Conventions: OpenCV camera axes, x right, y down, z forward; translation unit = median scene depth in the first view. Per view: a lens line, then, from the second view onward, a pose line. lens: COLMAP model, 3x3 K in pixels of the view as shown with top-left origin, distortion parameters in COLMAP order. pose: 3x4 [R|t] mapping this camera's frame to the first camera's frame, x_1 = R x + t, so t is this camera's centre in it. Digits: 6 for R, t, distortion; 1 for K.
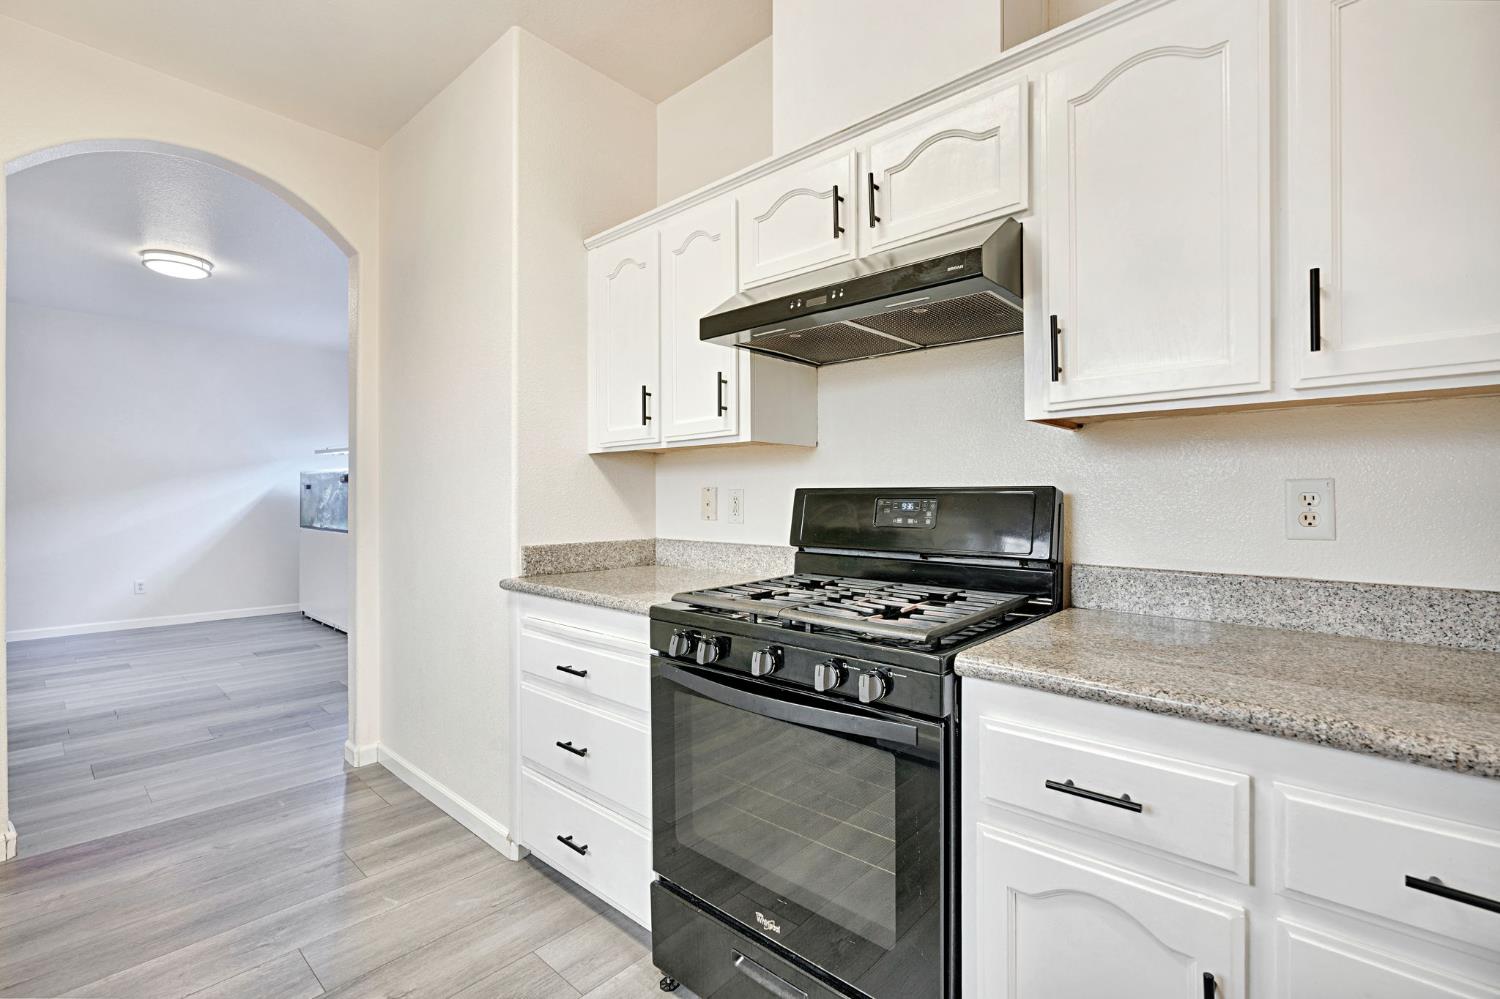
lens RADIAL K [[672.4, 0, 753.8], [0, 672.4, 496.0], [0, 0, 1]] dist [-0.001905, 0.000644]
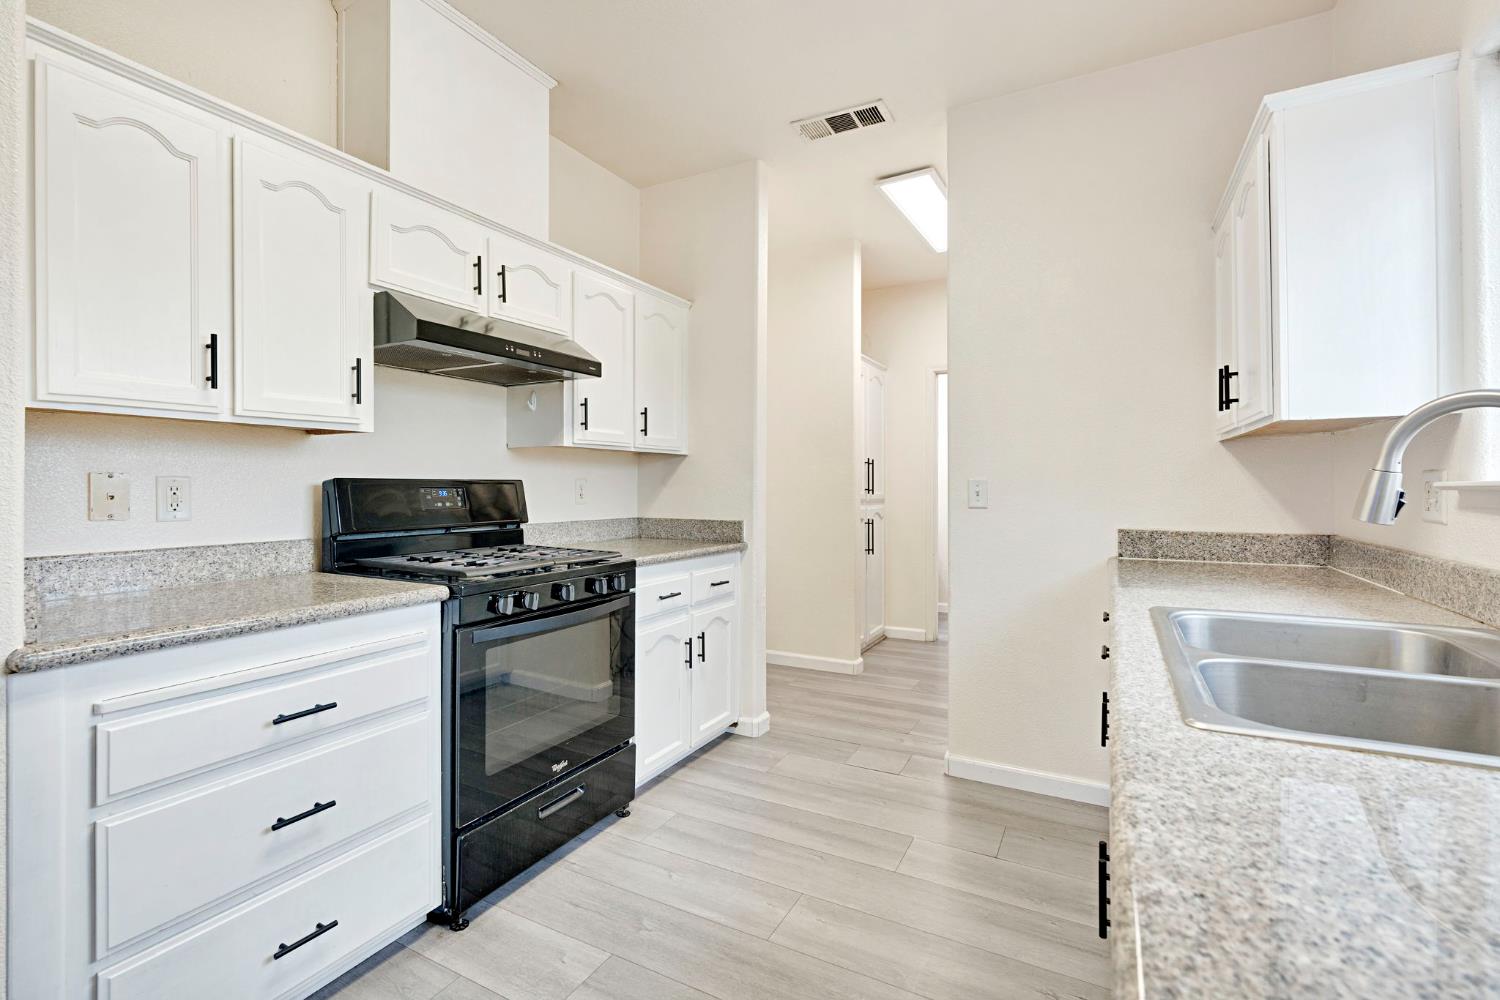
lens RADIAL K [[671.4, 0, 746.2], [0, 671.4, 485.5], [0, 0, 1]] dist [-0.000505, 0.000202]
pose [[-0.234377, 0.000326, 0.972146, -1.283554], [-0.000536, 1.000000, -0.000465, -0.000184], [-0.972146, -0.000630, -0.234377, 0.779032]]
